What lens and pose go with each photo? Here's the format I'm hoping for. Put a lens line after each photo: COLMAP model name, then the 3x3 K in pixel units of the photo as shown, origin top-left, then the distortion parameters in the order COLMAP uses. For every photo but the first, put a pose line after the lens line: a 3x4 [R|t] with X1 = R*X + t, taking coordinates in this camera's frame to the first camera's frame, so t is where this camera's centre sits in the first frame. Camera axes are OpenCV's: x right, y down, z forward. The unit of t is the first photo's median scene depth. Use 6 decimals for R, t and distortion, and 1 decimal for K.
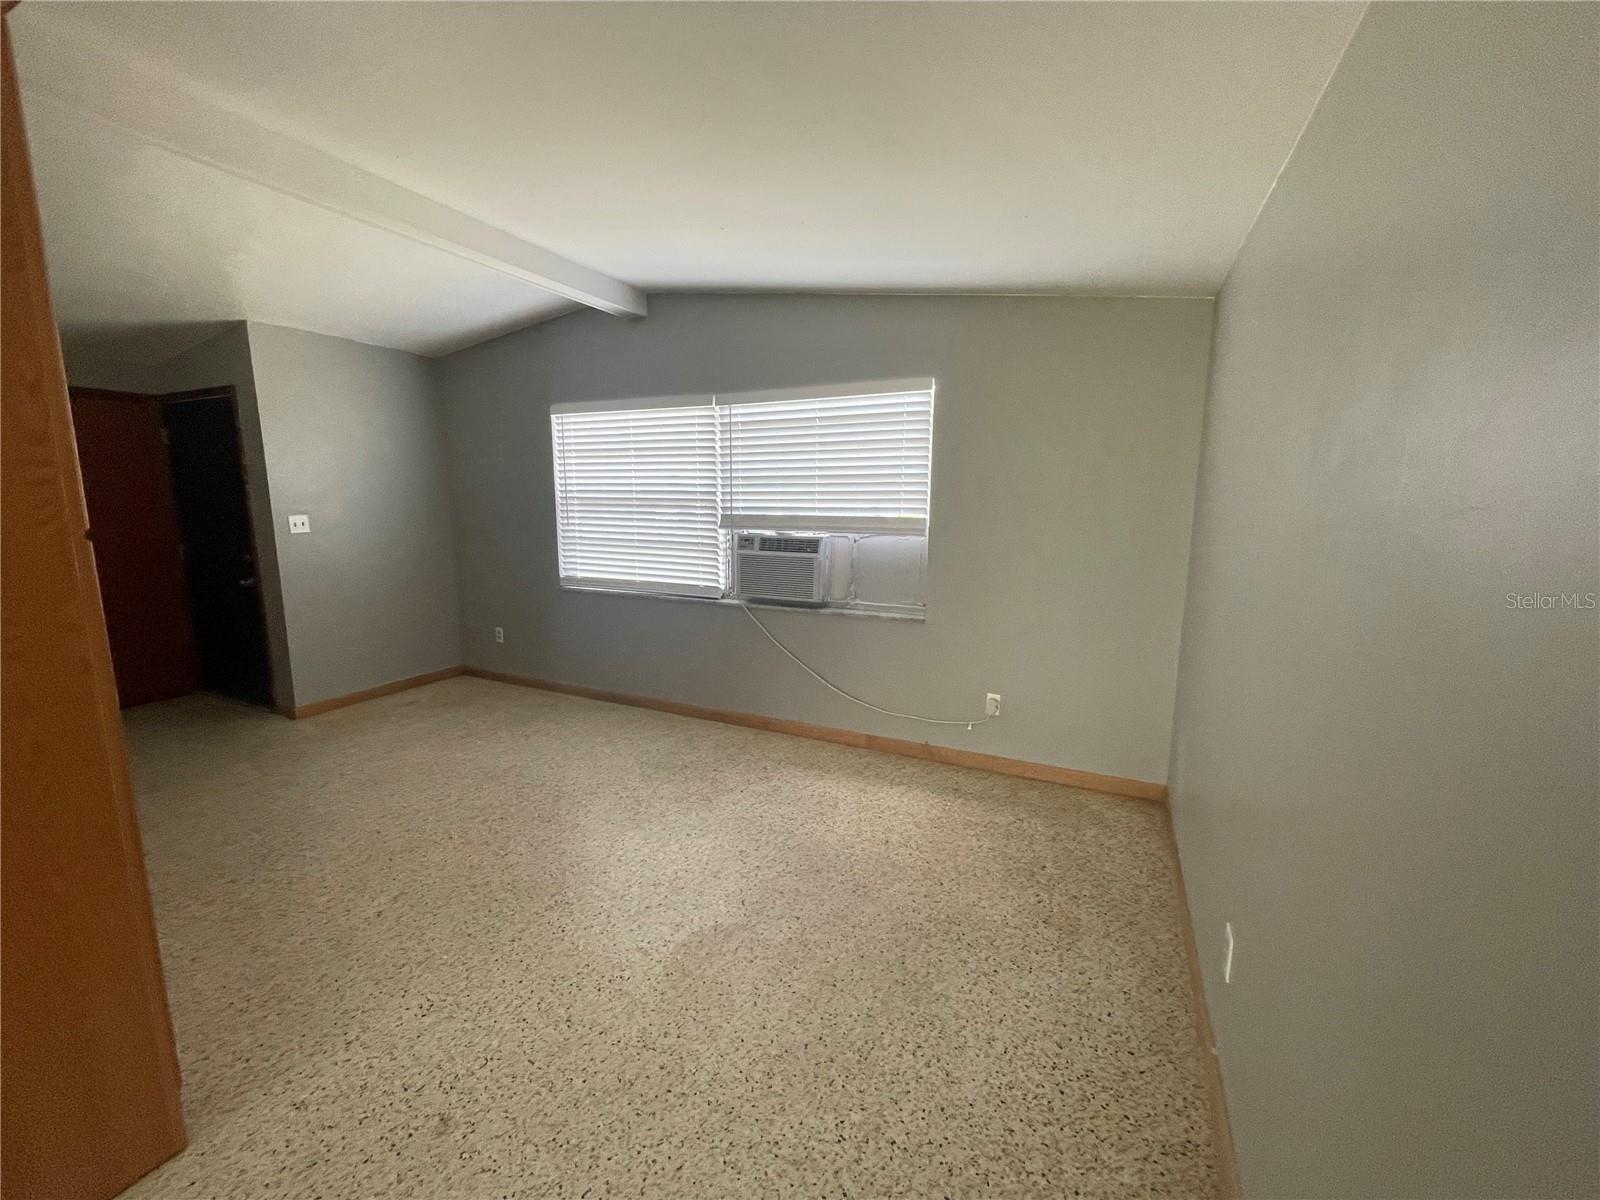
lens RADIAL K [[647.4, 0, 800.0], [0, 647.4, 600.0], [0, 0, 1]] dist [0.000698, 0.000565]
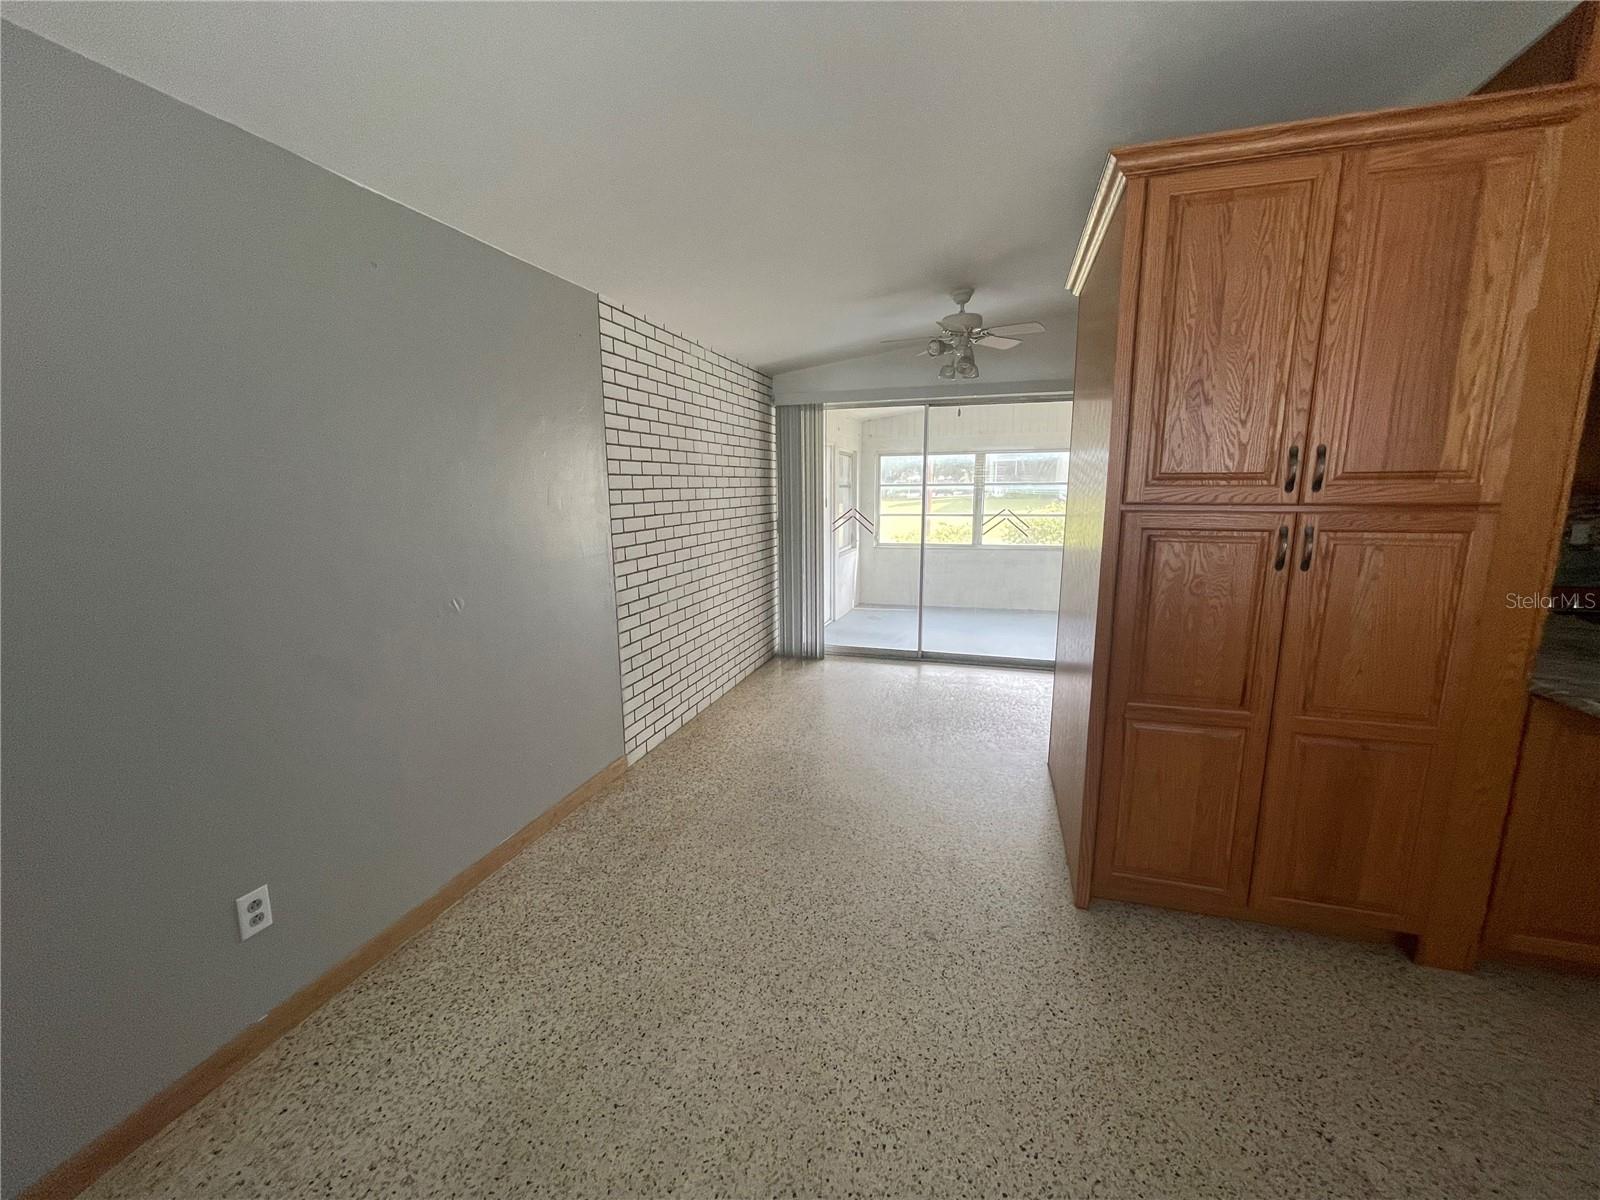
lens RADIAL K [[647.4, 0, 800.0], [0, 647.4, 600.0], [0, 0, 1]] dist [0.000698, 0.000565]
pose [[-0.988376, 0.030107, -0.149016, -0.034903], [-0.020492, 0.944865, 0.326818, -0.126541], [0.150640, 0.326073, -0.933265, 0.792285]]
